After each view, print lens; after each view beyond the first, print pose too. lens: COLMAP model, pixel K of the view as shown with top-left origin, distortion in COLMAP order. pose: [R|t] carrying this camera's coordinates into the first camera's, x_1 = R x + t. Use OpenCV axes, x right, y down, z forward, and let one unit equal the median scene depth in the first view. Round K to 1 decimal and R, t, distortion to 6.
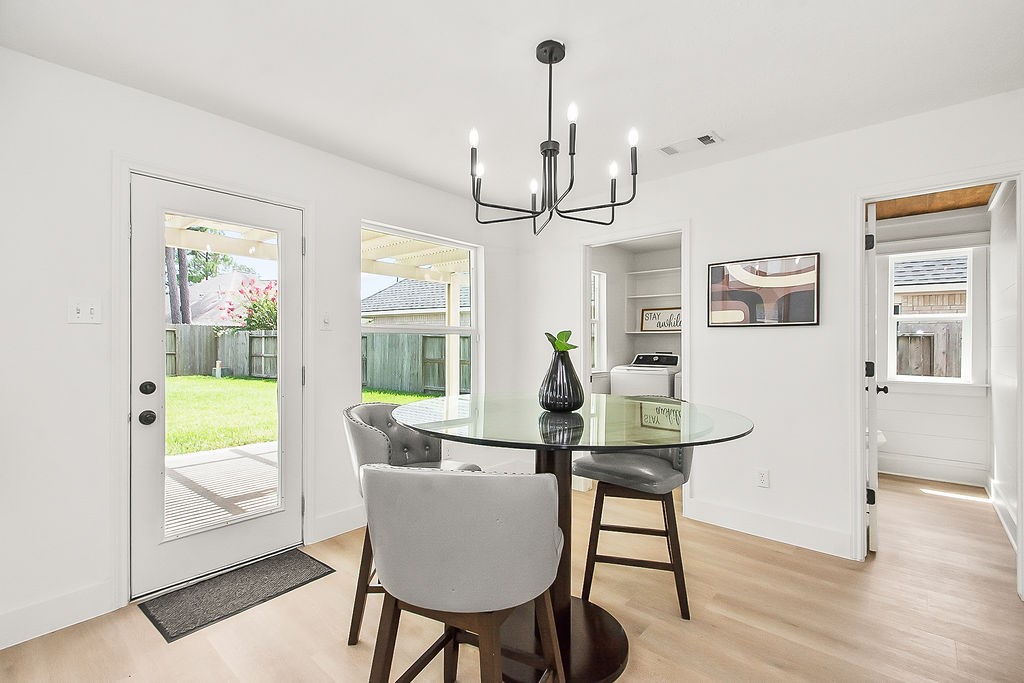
lens RADIAL K [[458.8, 0, 514.9], [0, 458.8, 343.3], [0, 0, 1]] dist [0.018073, -0.000185]
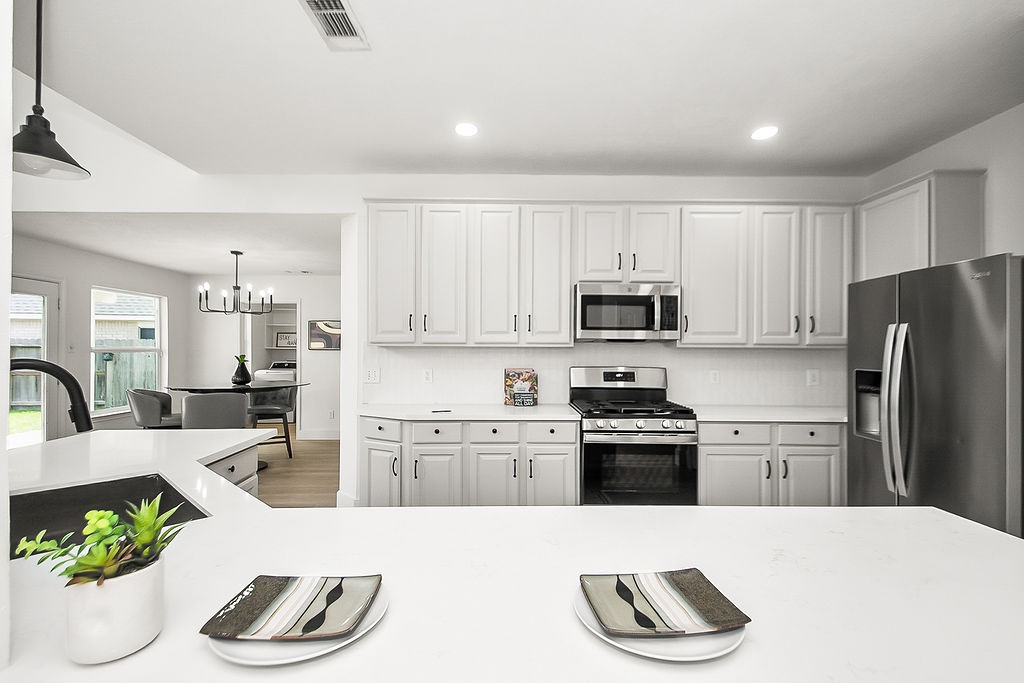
lens RADIAL K [[458.8, 0, 515.9], [0, 458.8, 348.2], [0, 0, 1]] dist [0.018073, -0.000185]
pose [[0.737549, 0.002903, 0.675288, -0.326699], [-0.001193, 0.999995, -0.002995, -0.037309], [-0.675293, 0.001403, 0.737548, -1.261147]]
